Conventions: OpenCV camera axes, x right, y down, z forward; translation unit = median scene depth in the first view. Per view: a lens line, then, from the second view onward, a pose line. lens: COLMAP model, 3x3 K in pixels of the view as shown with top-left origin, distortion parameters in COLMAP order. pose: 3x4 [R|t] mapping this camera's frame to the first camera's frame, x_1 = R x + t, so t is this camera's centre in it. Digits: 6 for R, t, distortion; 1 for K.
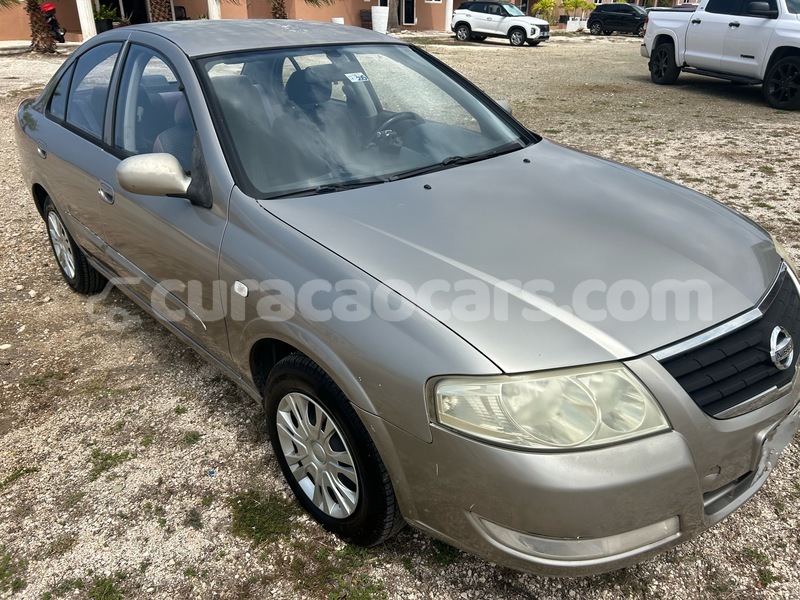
lens RADIAL K [[612.1, 0, 402.0], [0, 612.1, 299.0], [0, 0, 1]] dist [0.007458, -0.003453]
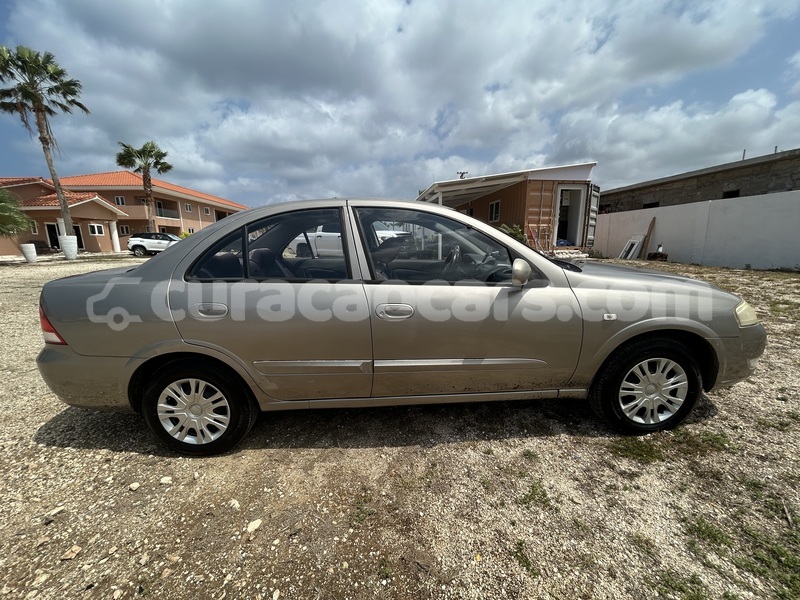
lens RADIAL K [[321.6, 0, 397.3], [0, 321.6, 300.9], [0, 0, 1]] dist [0.002582, 0.000382]
pose [[0.656781, -0.157603, 0.737428, -0.769998], [0.338417, 0.935510, -0.101469, -0.102060], [-0.673879, 0.316201, 0.667760, 0.436411]]
